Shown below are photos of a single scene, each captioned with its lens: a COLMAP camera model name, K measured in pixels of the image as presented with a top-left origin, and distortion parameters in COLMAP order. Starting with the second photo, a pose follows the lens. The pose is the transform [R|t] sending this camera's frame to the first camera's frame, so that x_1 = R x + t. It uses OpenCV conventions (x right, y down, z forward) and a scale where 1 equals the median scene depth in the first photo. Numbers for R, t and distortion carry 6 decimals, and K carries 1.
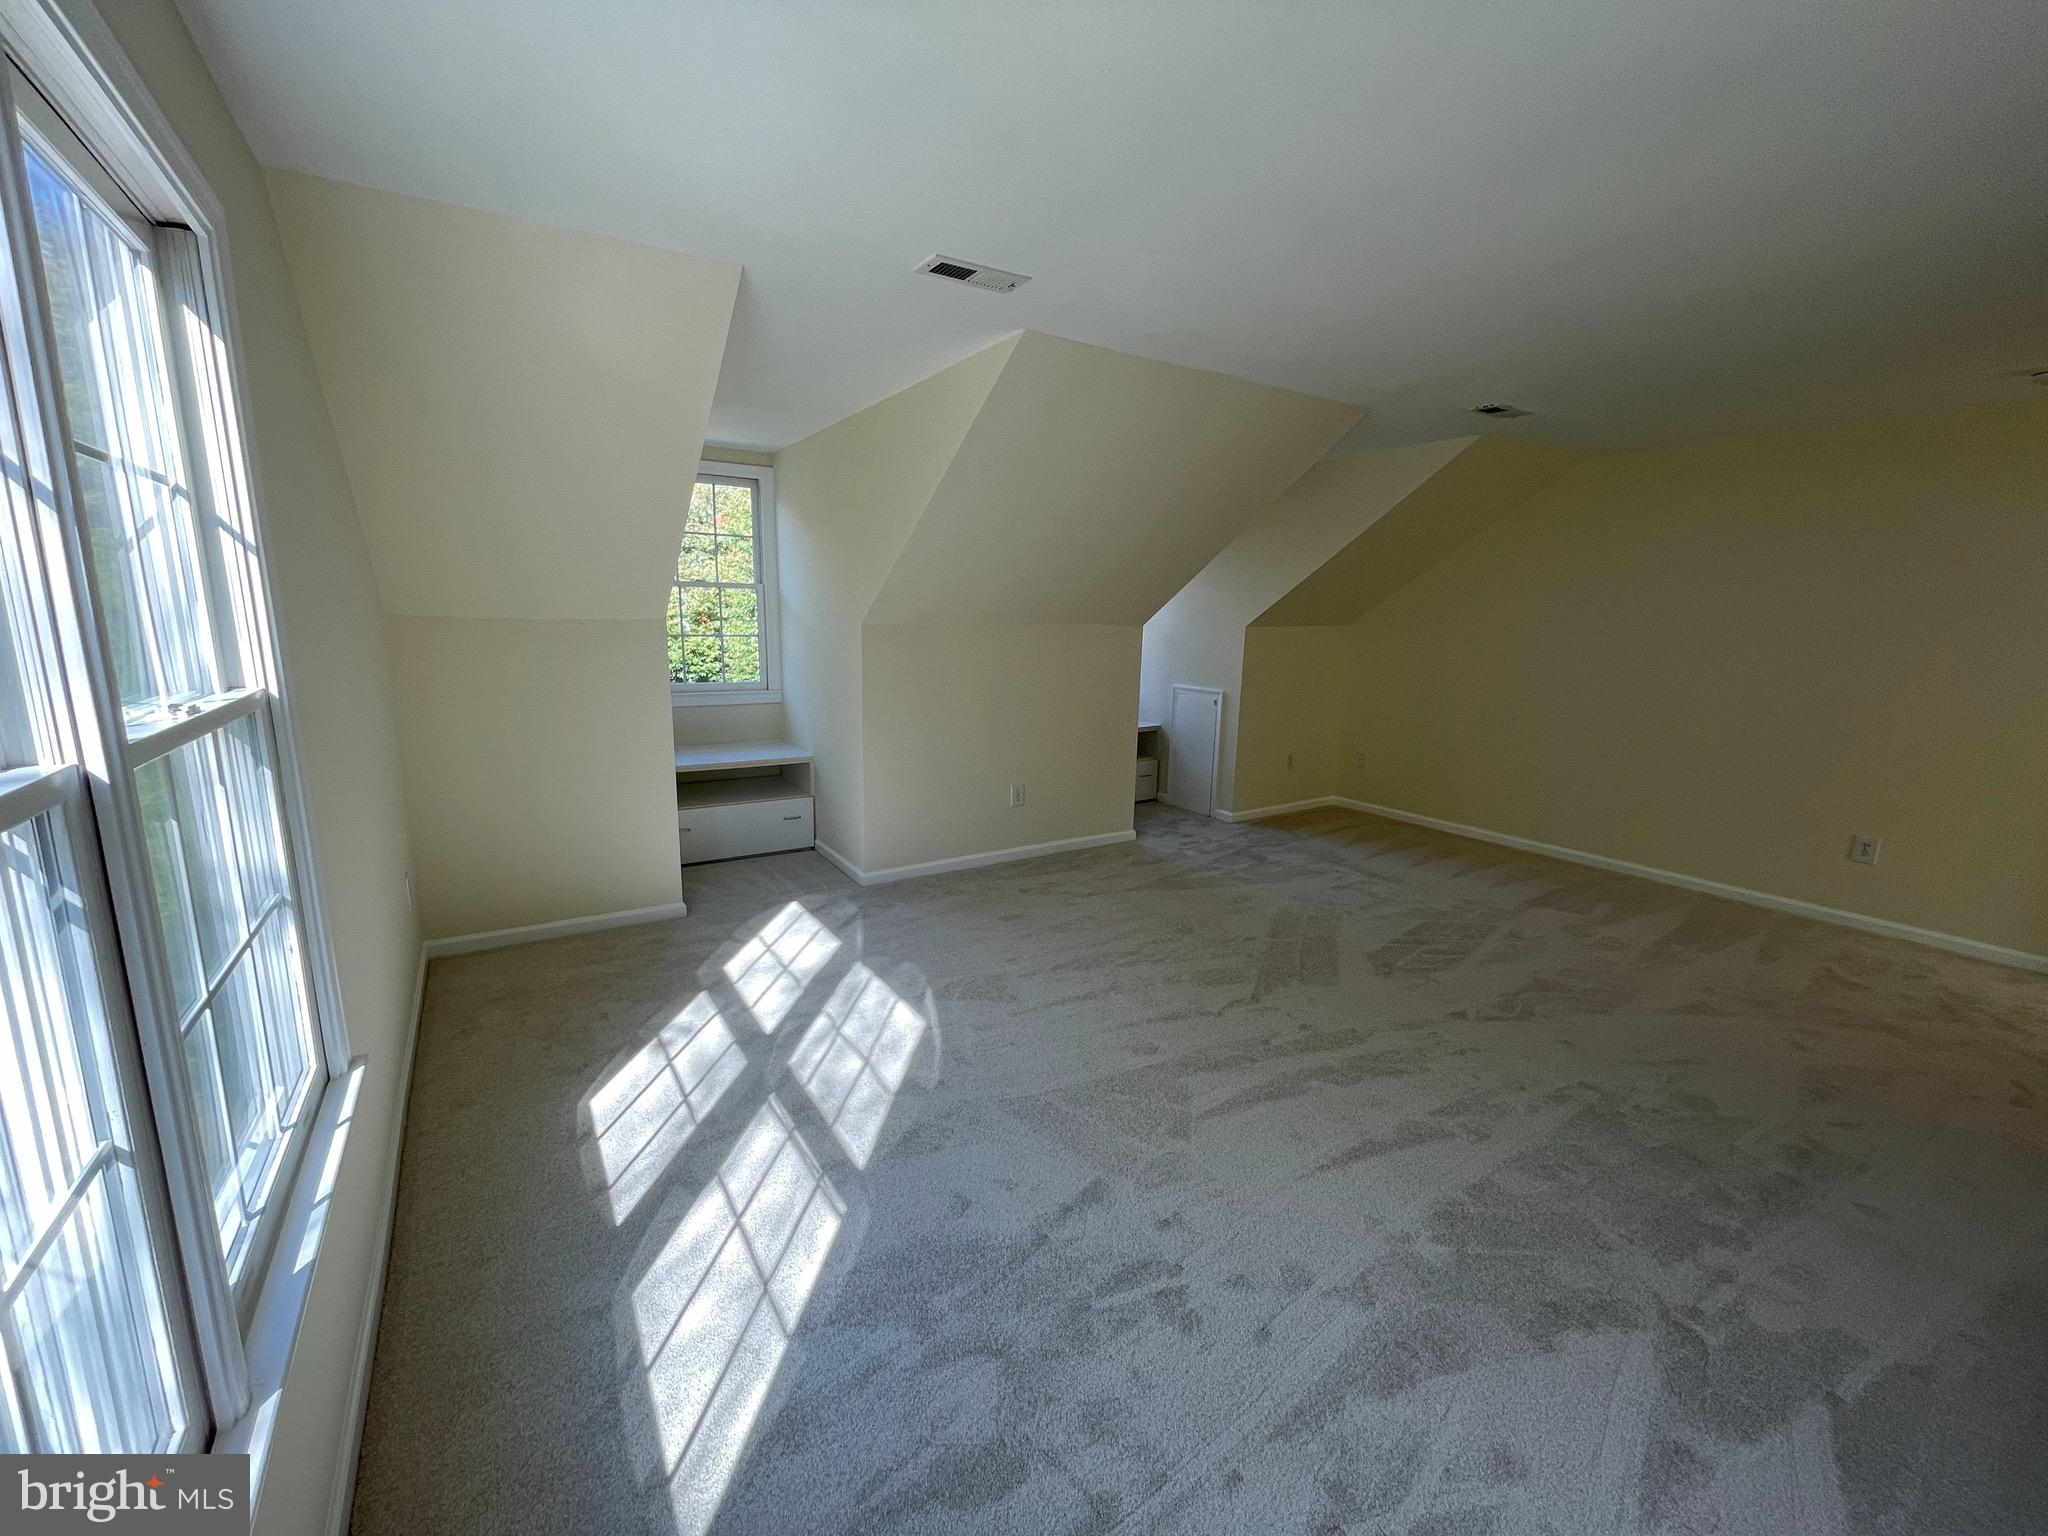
lens RADIAL K [[826.8, 0, 1001.7], [0, 826.8, 769.8], [0, 0, 1]] dist [-0.002183, -0.000046]
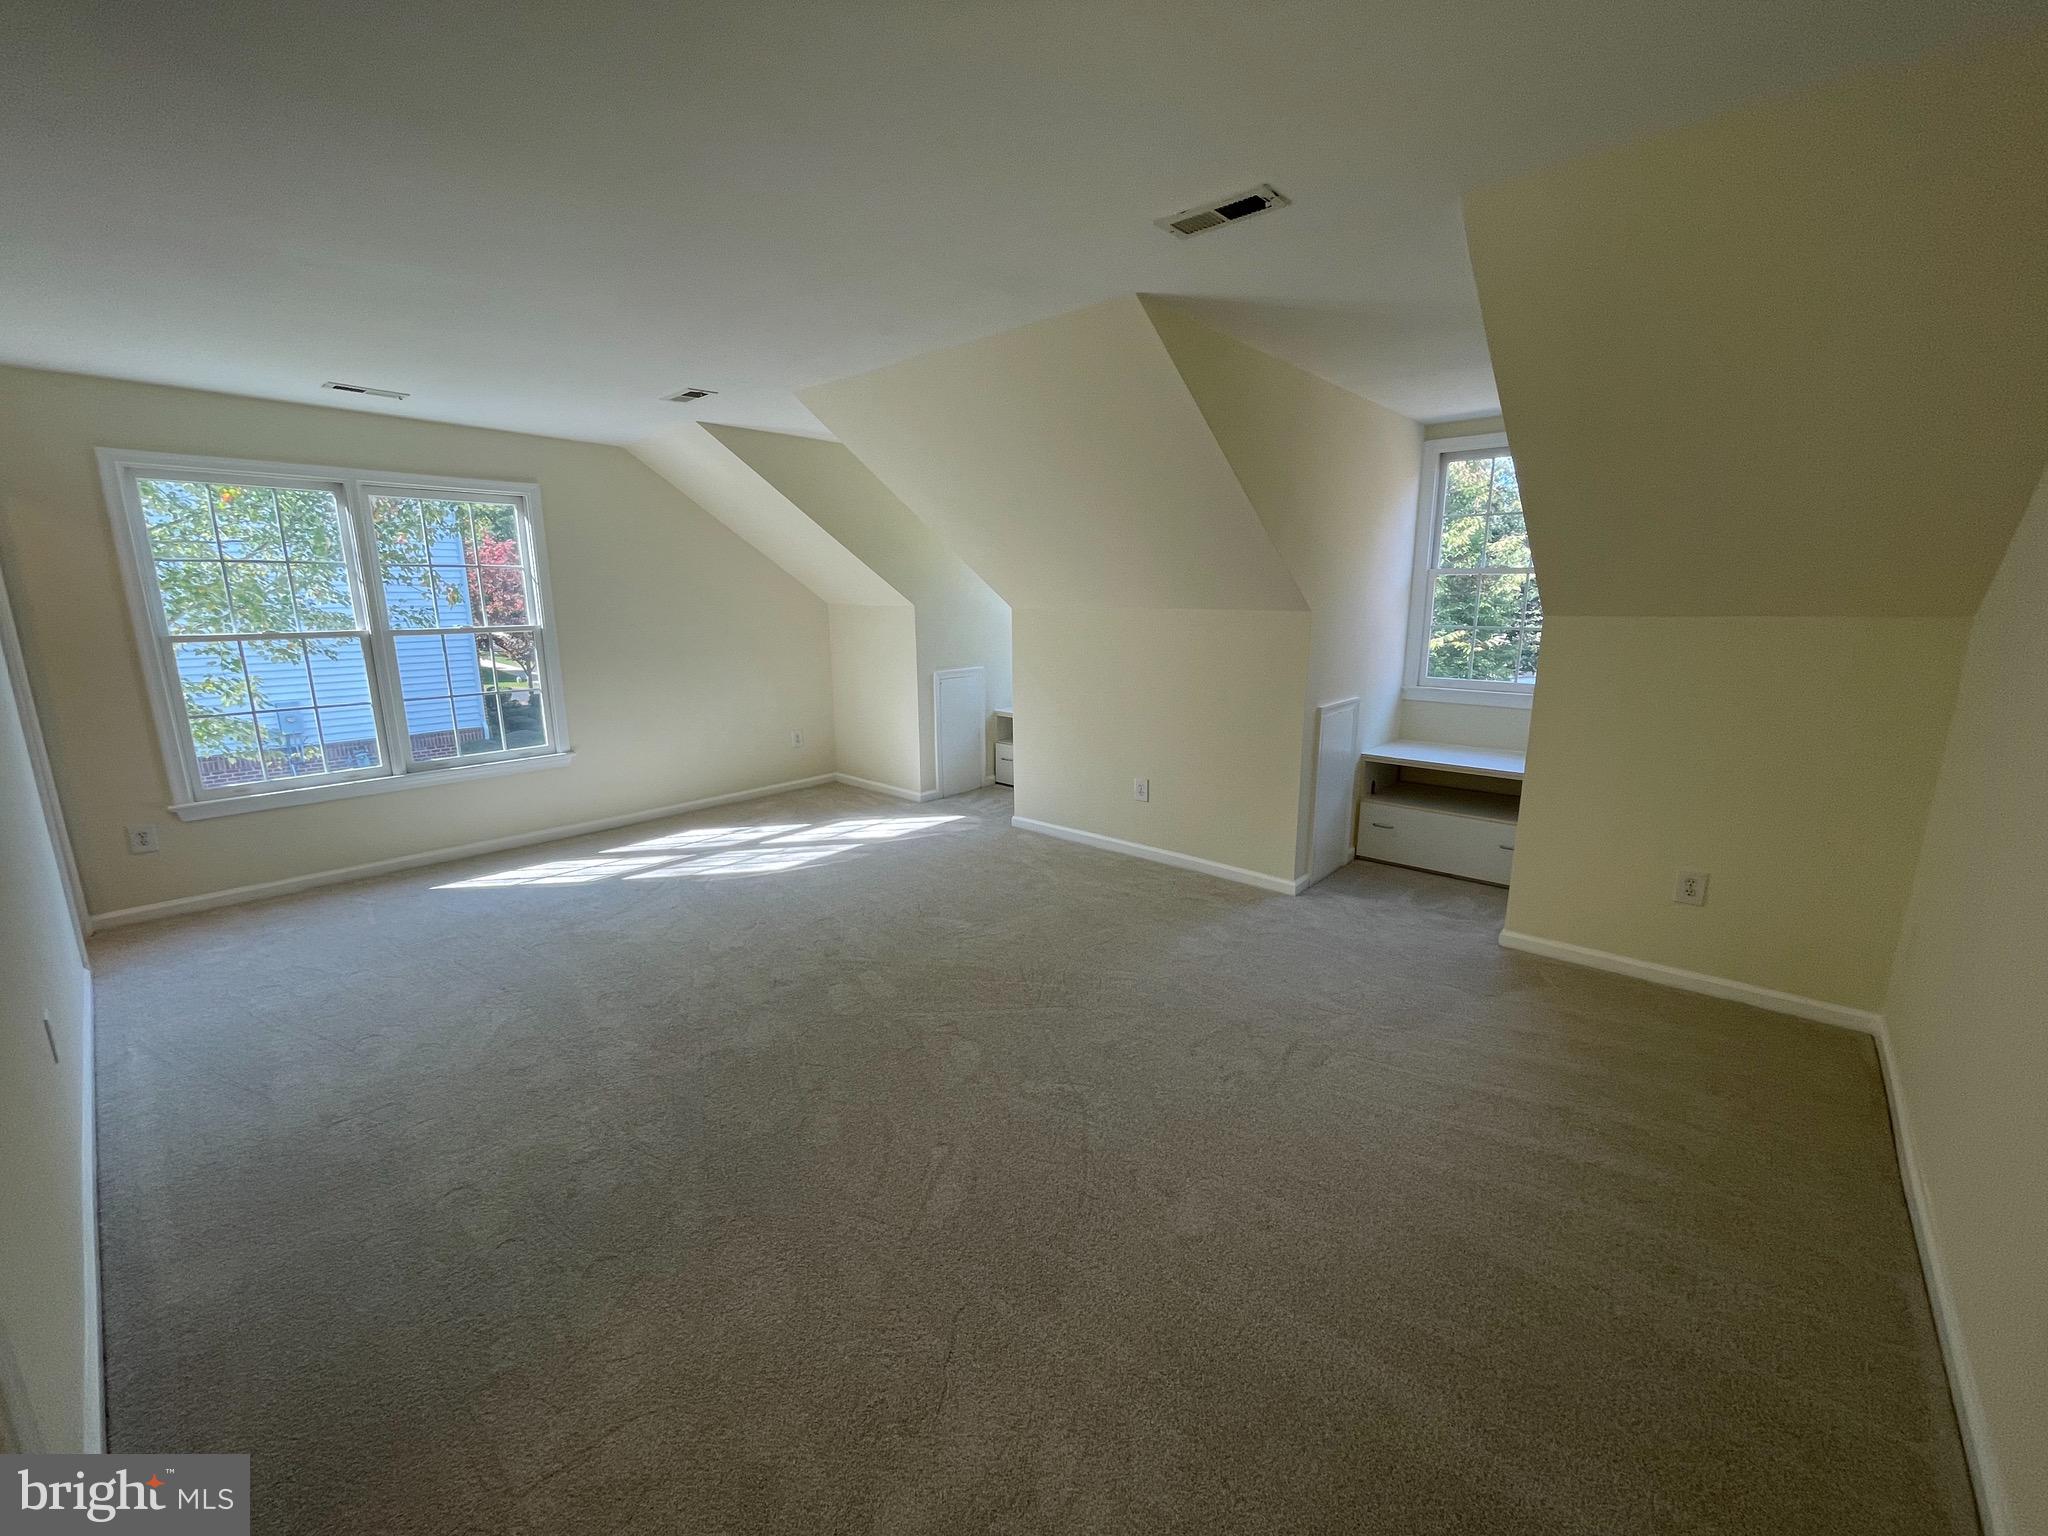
lens RADIAL K [[826.8, 0, 1001.7], [0, 826.8, 769.8], [0, 0, 1]] dist [-0.002183, -0.000046]
pose [[0.266325, 0.180473, -0.946837, 1.371613], [-0.180528, 0.974272, 0.134924, -0.140477], [0.946827, 0.134997, 0.292054, 0.915345]]
